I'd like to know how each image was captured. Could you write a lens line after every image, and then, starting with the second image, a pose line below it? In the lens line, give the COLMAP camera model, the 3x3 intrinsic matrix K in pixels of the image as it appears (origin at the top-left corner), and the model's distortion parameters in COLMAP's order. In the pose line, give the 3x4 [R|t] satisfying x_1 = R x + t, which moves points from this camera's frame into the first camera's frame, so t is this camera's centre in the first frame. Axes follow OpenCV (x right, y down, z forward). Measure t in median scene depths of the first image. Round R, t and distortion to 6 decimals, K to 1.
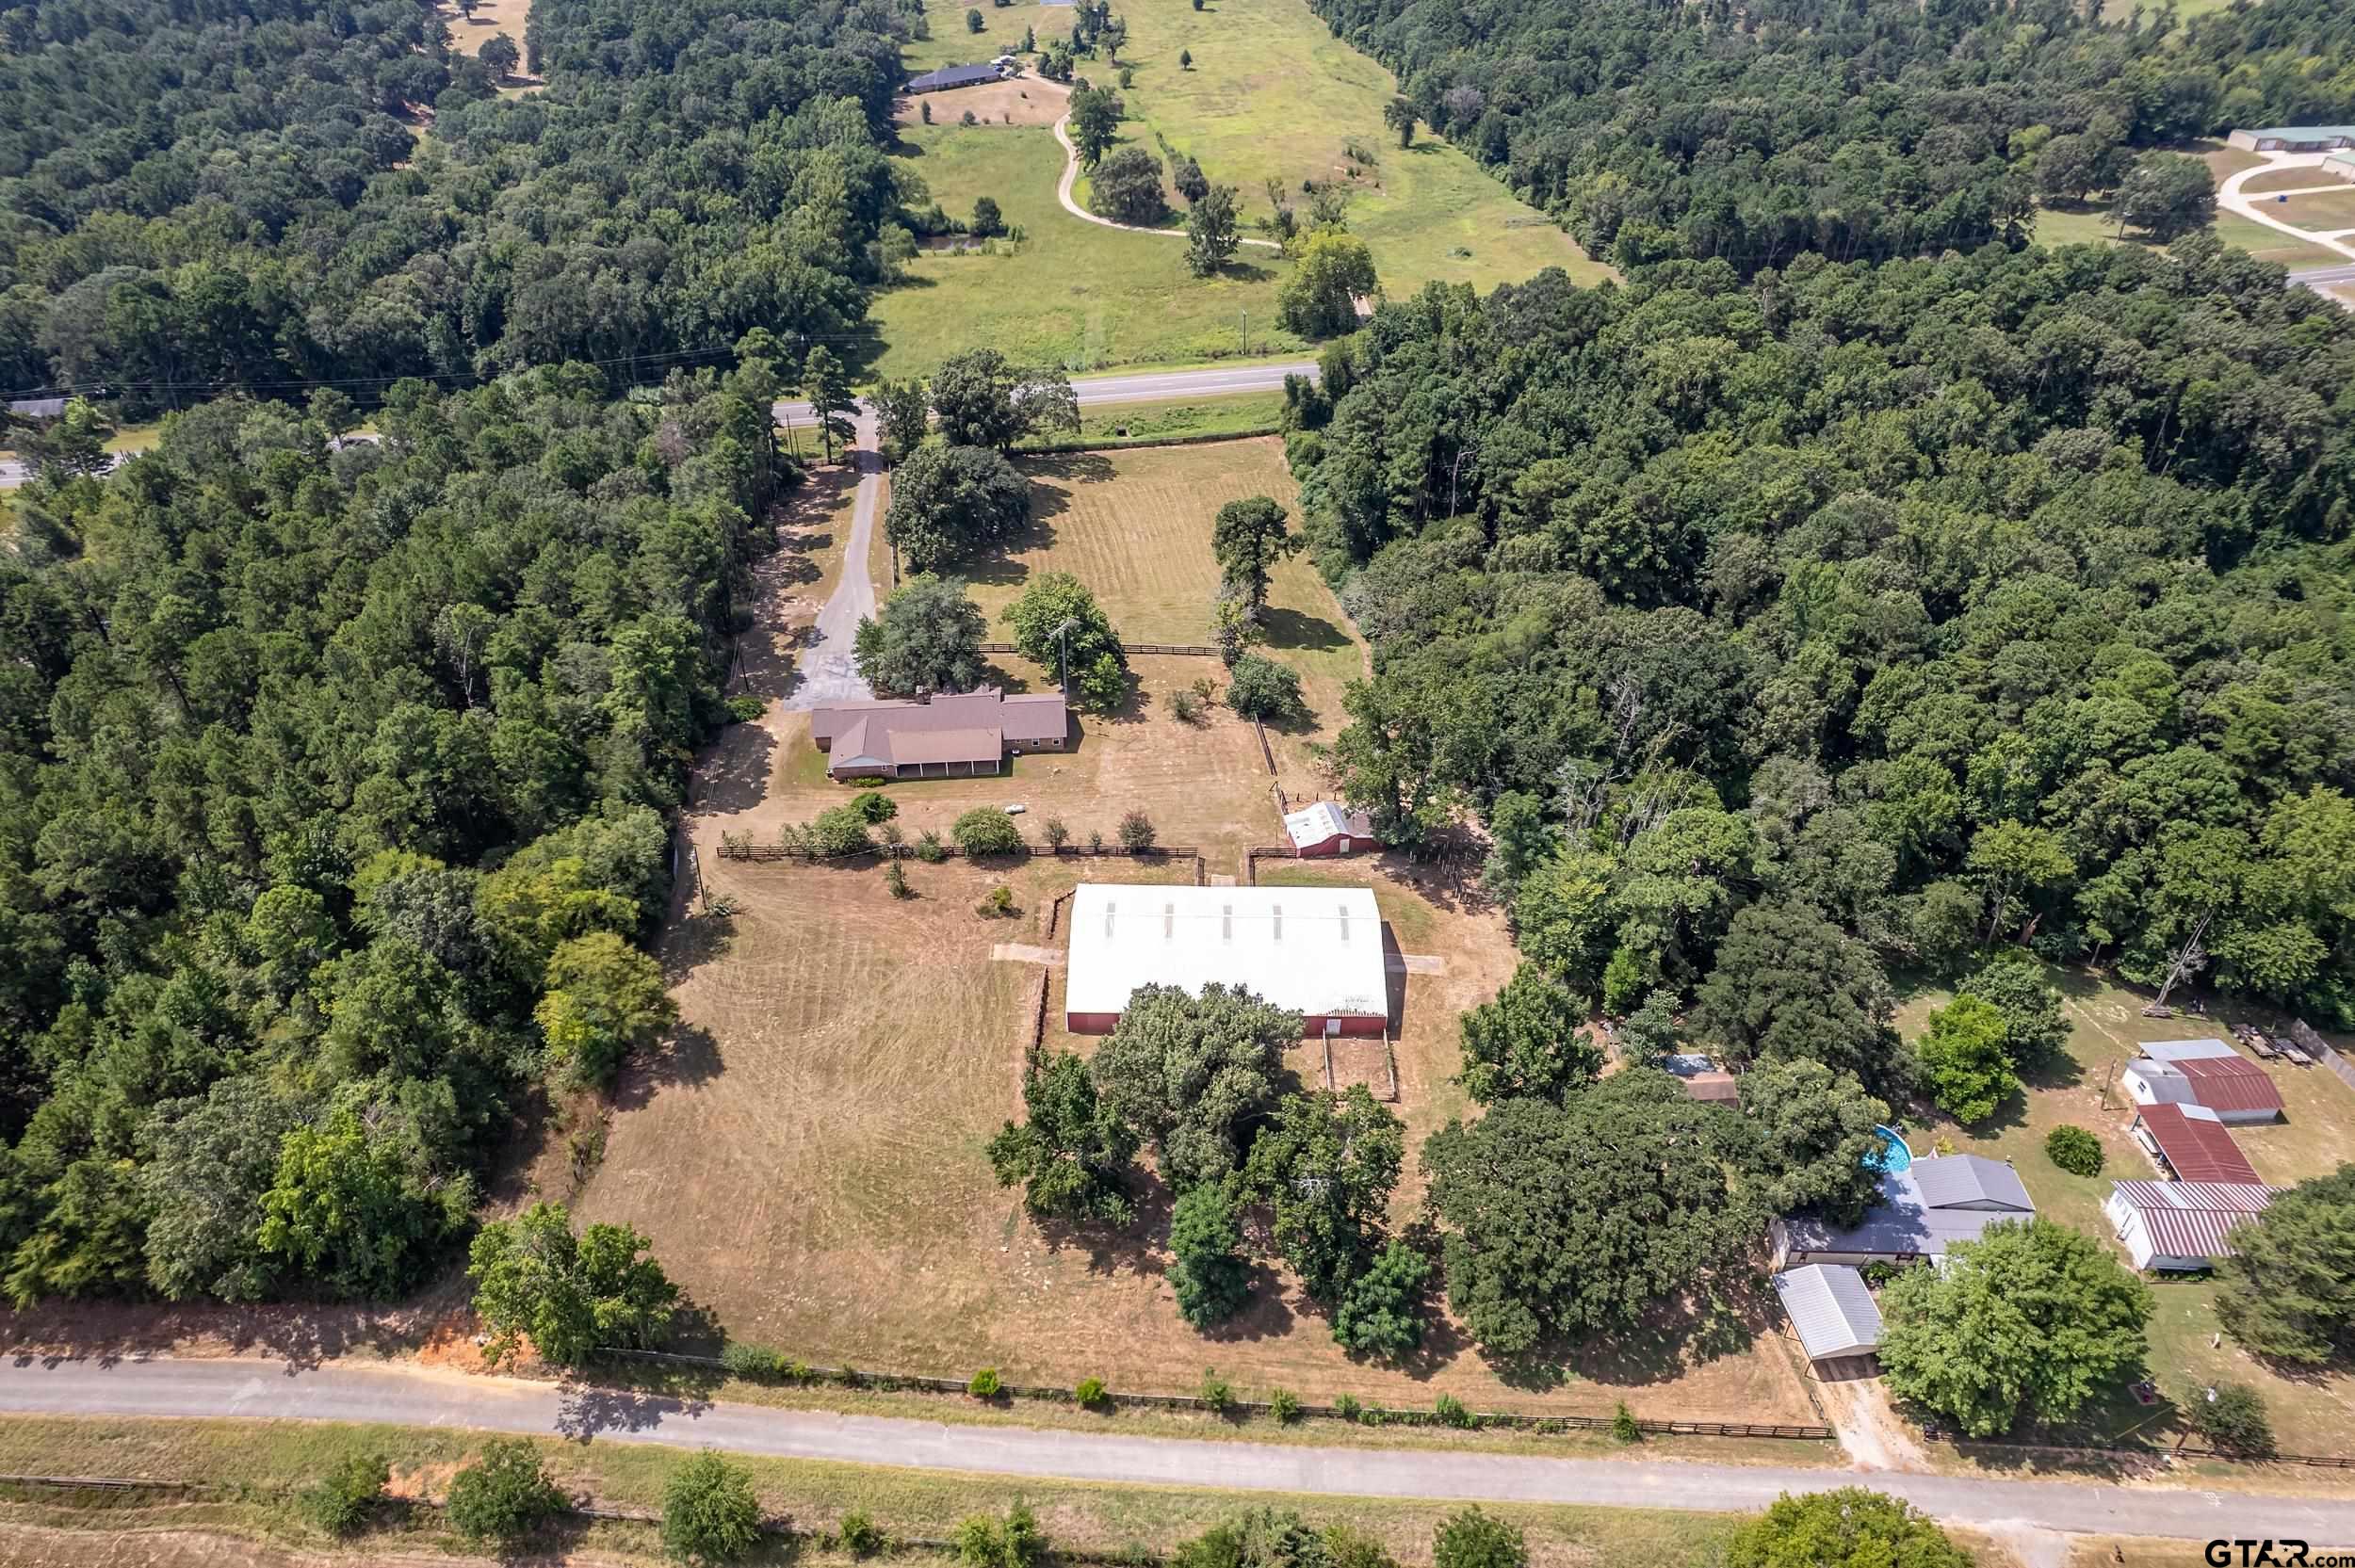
lens RADIAL K [[1500.2, 0, 1184.5], [0, 1500.2, 788.9], [0, 0, 1]] dist [-0.080331, 0.071091]
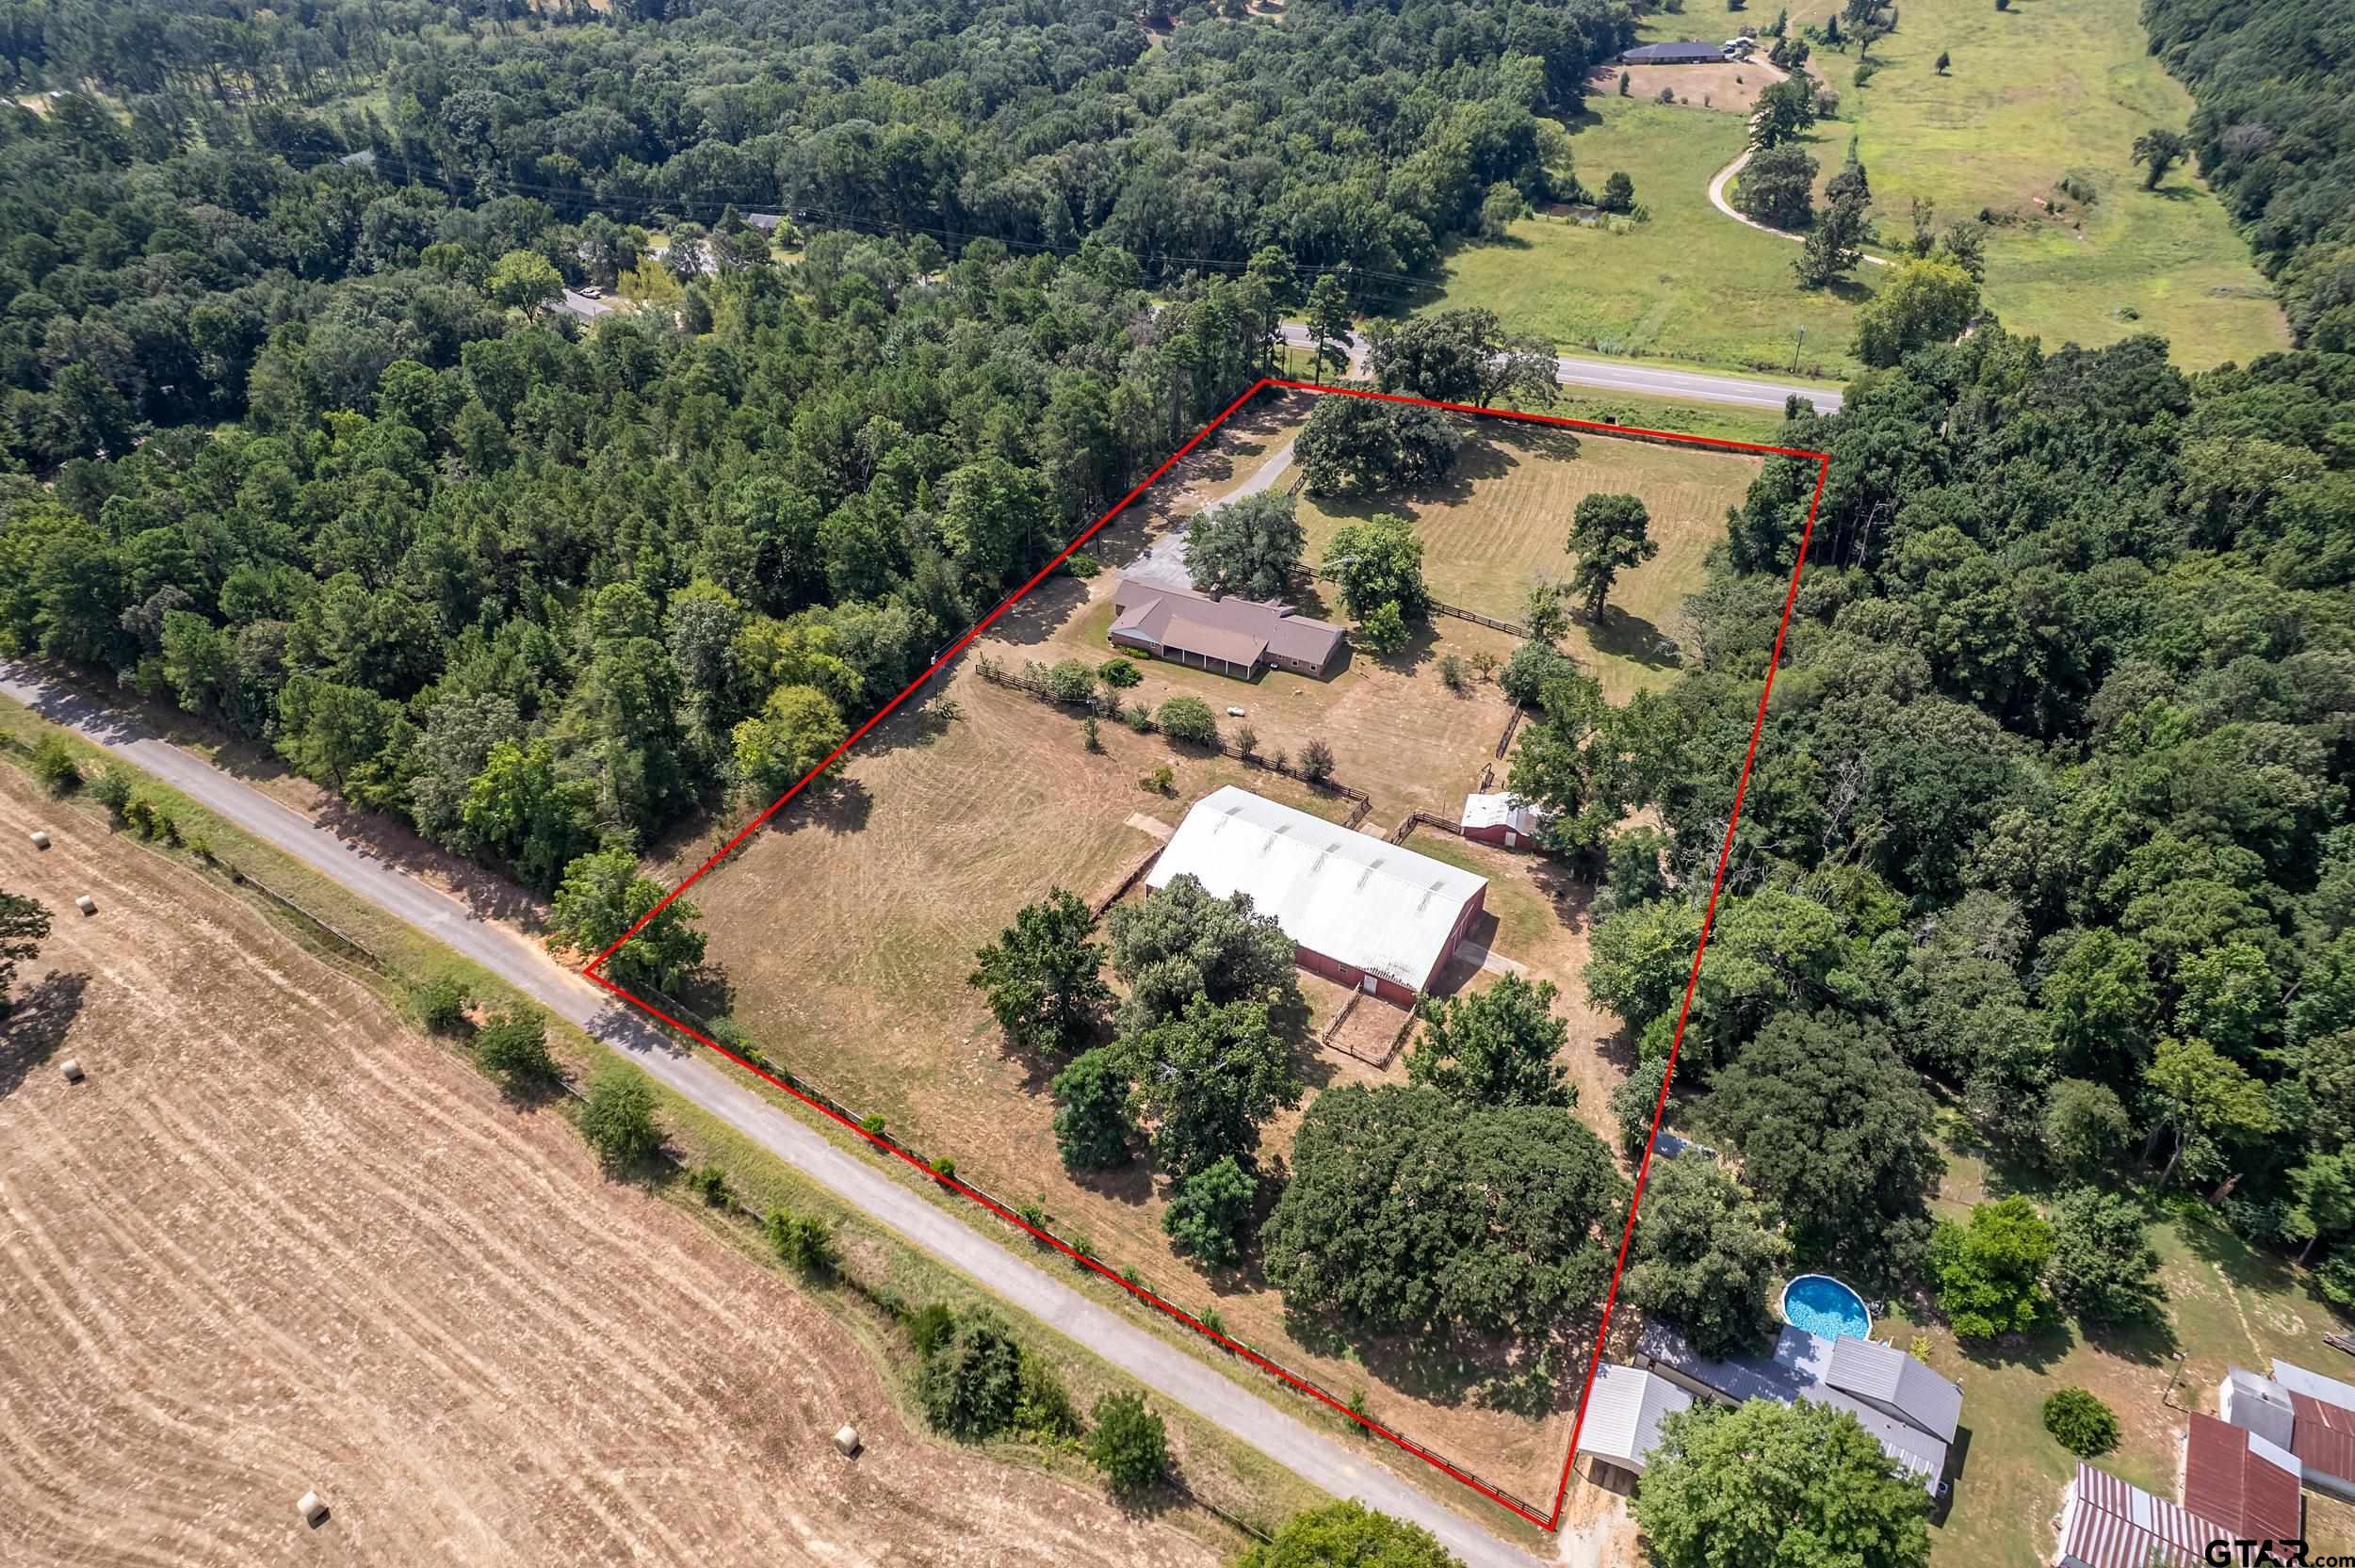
lens RADIAL K [[1500.2, 0, 1184.5], [0, 1500.2, 788.9], [0, 0, 1]] dist [-0.080331, 0.071091]
pose [[0.867679, 0.302444, -0.394537, 0.302736], [-0.294642, 0.952094, 0.081871, -0.010864], [0.400398, 0.045210, 0.915225, 0.015013]]
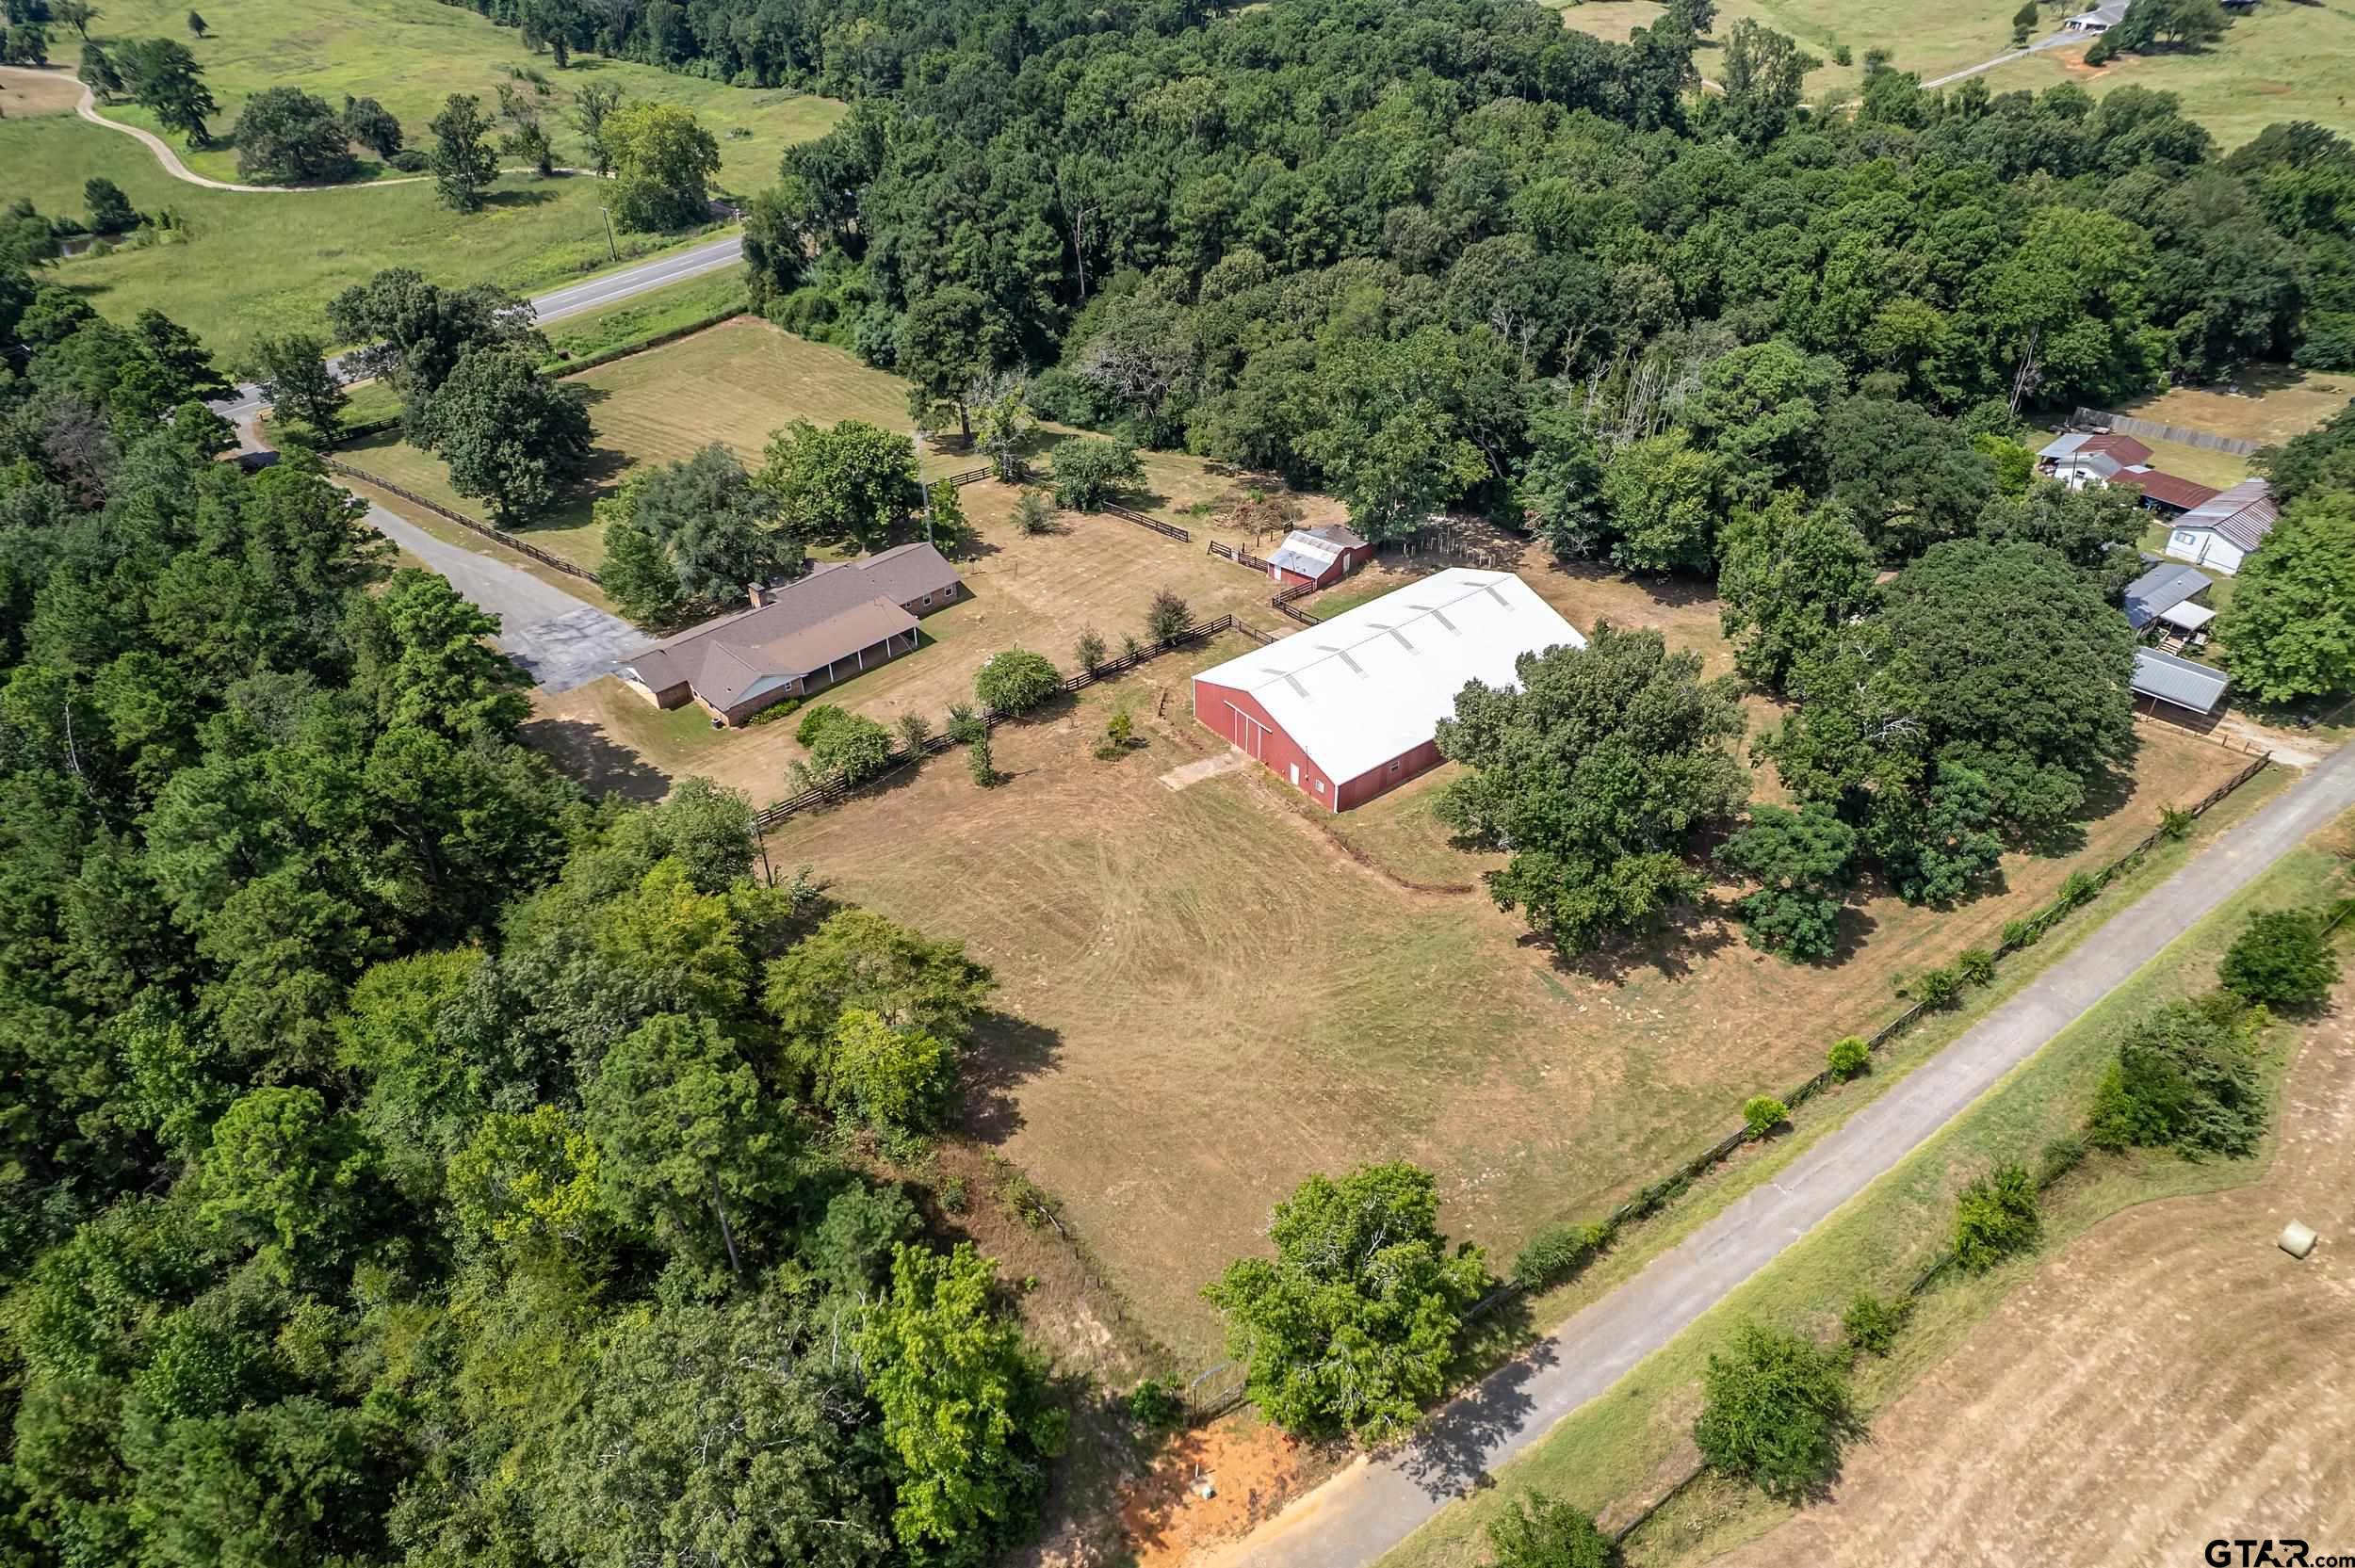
lens RADIAL K [[1500.2, 0, 1184.5], [0, 1500.2, 788.9], [0, 0, 1]] dist [-0.080331, 0.071091]
pose [[0.781137, -0.383149, 0.492973, -0.457651], [0.383043, 0.917602, 0.106230, 0.030605], [-0.493055, 0.105850, 0.863535, 0.307630]]
